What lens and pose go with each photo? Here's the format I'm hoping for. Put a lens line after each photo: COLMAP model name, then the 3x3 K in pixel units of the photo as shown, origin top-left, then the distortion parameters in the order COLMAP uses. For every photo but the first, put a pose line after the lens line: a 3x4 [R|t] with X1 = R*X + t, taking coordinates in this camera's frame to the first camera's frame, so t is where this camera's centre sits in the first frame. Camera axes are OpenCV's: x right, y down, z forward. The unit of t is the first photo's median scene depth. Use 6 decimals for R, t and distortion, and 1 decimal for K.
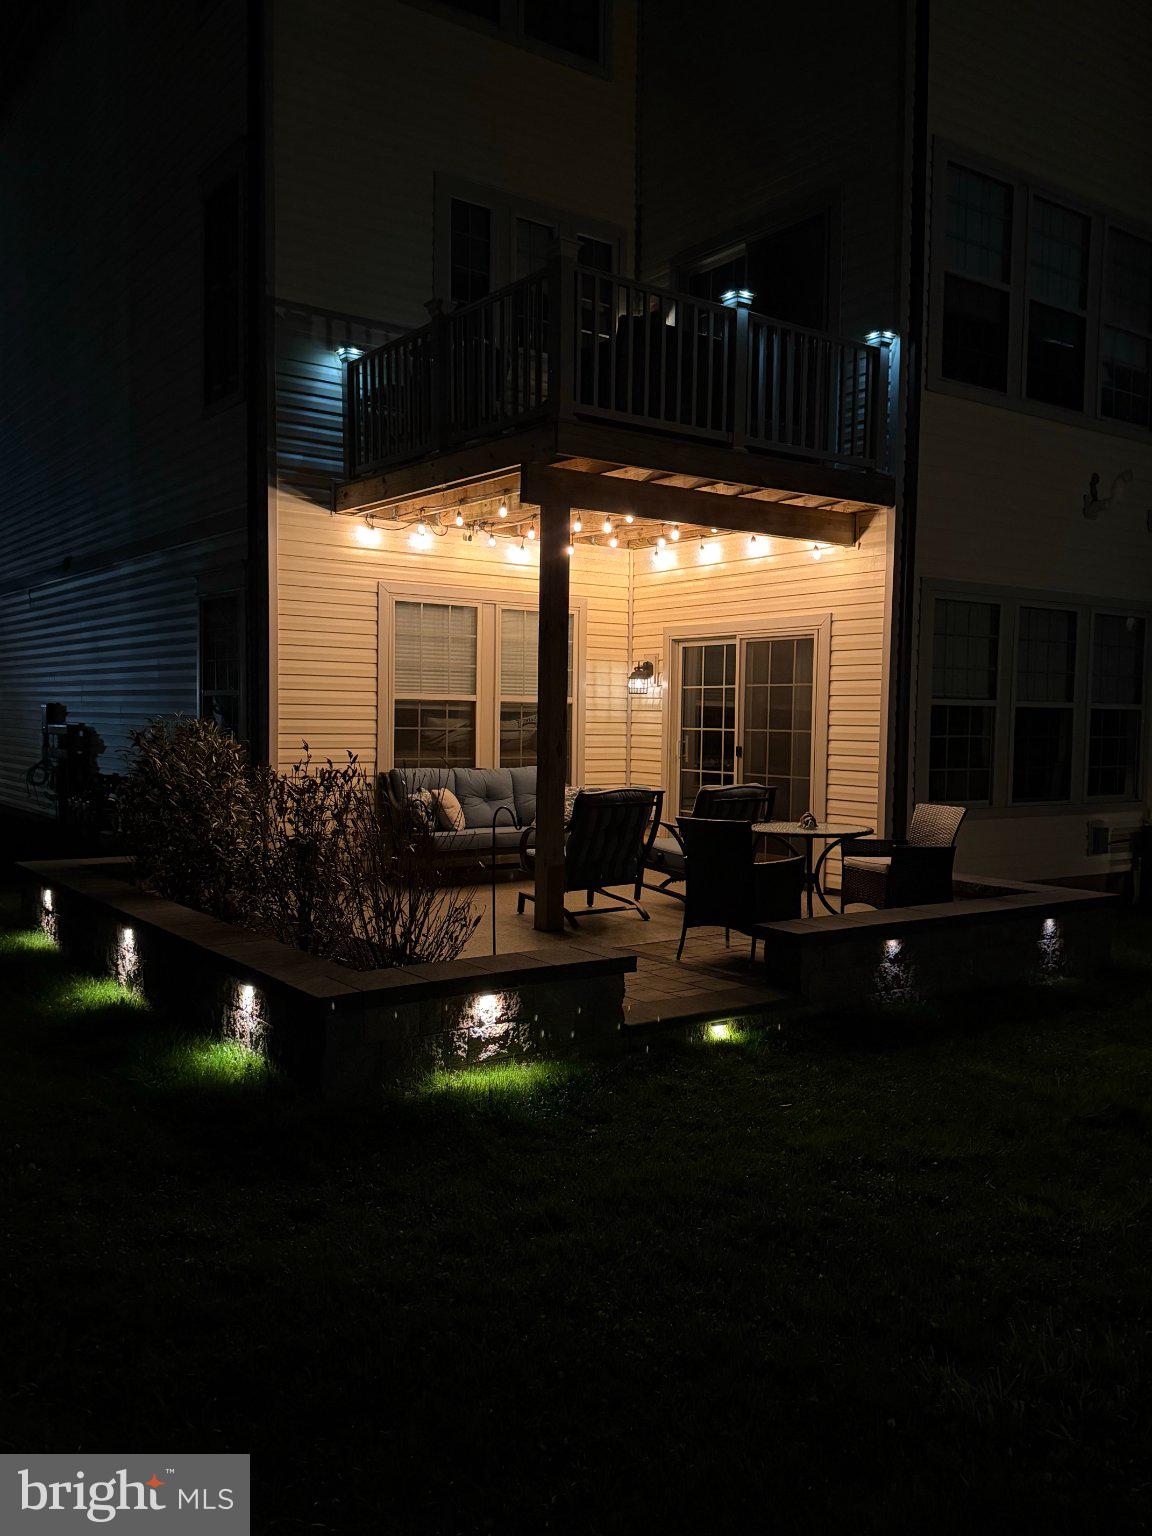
lens RADIAL K [[1251.0, 0, 574.6], [0, 1251.0, 768.5], [0, 0, 1]] dist [0.062300, 0.001873]
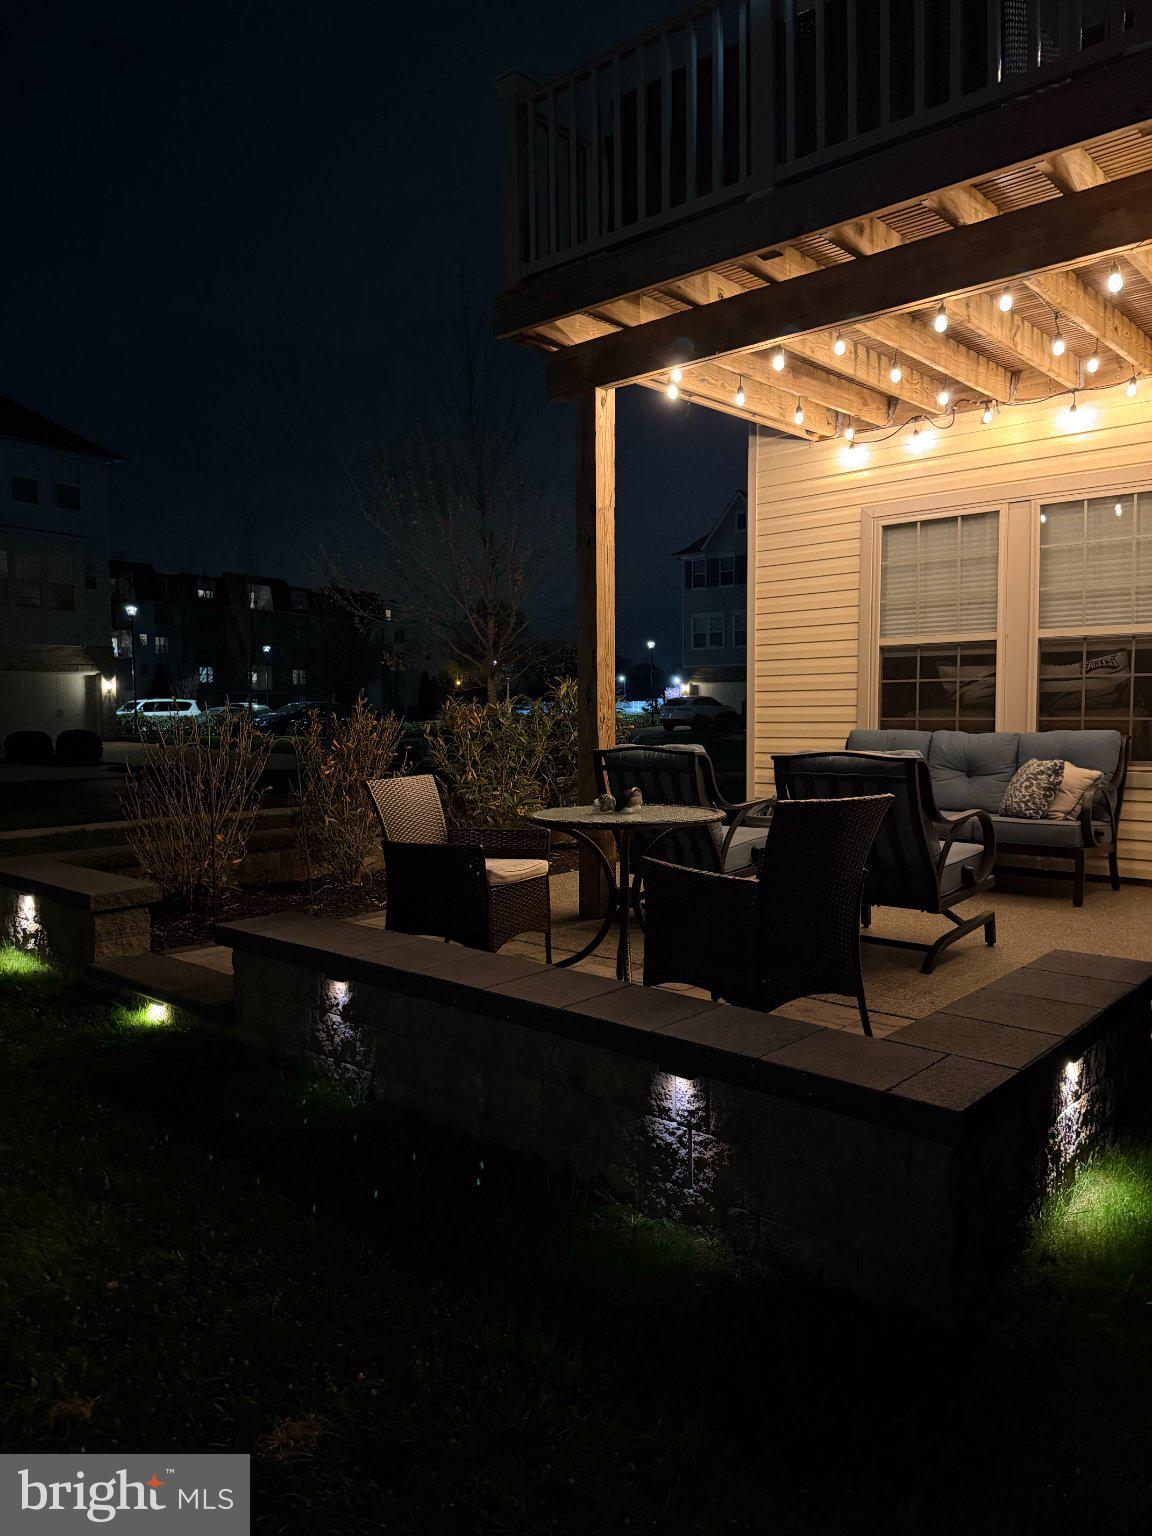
lens RADIAL K [[1093.8, 0, 574.9], [0, 1093.8, 765.1], [0, 0, 1]] dist [0.007071, 0.001082]
pose [[0.186821, 0.033425, -0.981825, 0.523405], [-0.028998, 0.999173, 0.028498, 0.007922], [0.981966, 0.023147, 0.187636, 0.663248]]
